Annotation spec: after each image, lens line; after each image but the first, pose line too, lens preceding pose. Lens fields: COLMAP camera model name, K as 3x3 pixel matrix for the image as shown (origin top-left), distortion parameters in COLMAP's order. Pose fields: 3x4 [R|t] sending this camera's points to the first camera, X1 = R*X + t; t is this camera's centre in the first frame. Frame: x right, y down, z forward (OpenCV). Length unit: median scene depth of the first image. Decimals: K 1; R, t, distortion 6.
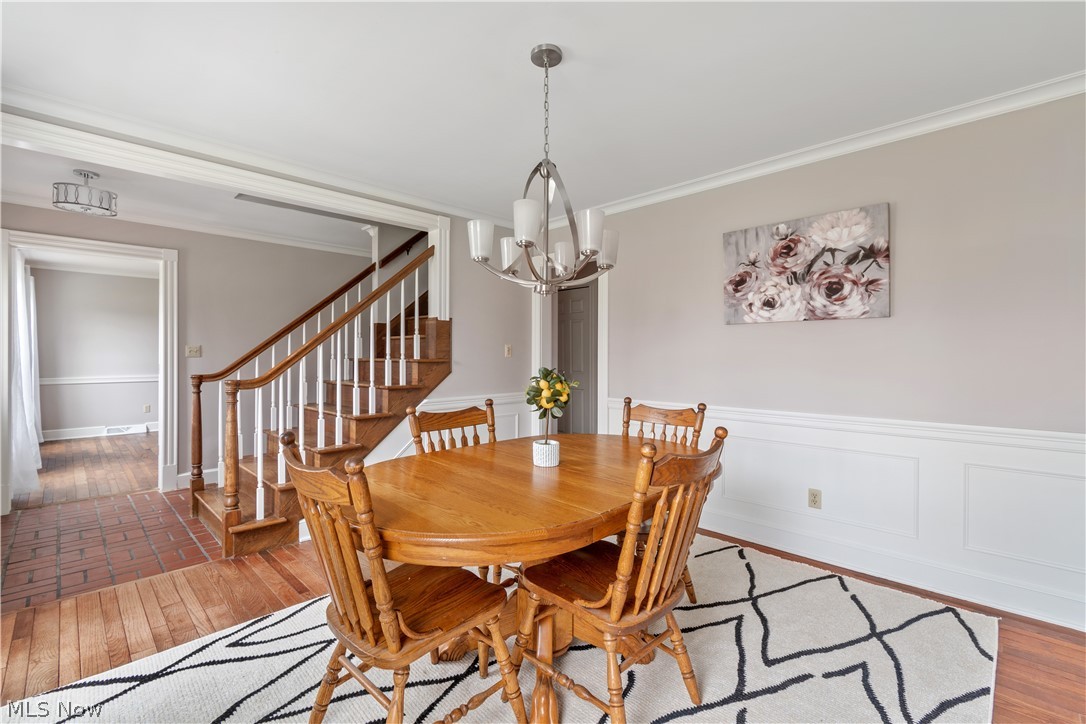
lens RADIAL K [[483.9, 0, 542.9], [0, 483.9, 357.3], [0, 0, 1]] dist [0.004215, -0.000669]
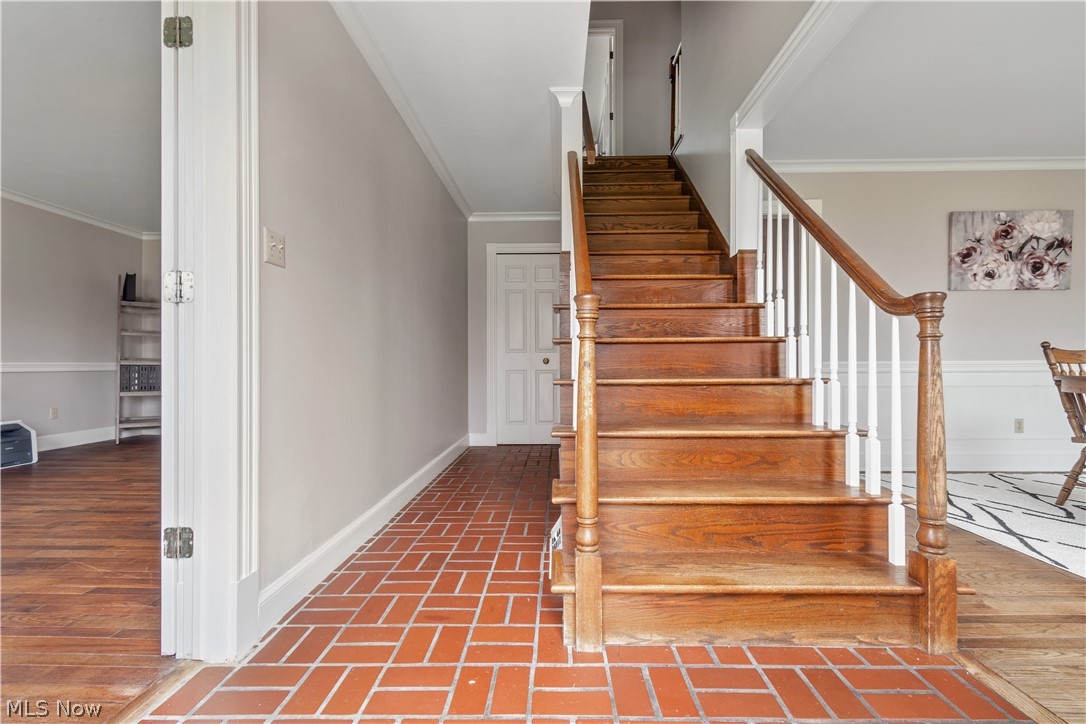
lens RADIAL K [[483.9, 0, 540.6], [0, 483.9, 359.5], [0, 0, 1]] dist [0.004215, -0.000669]
pose [[0.716551, -0.004559, 0.697519, -1.279339], [0.007340, 0.999973, -0.001005, 0.103267], [-0.697496, 0.005839, 0.716565, 0.953303]]
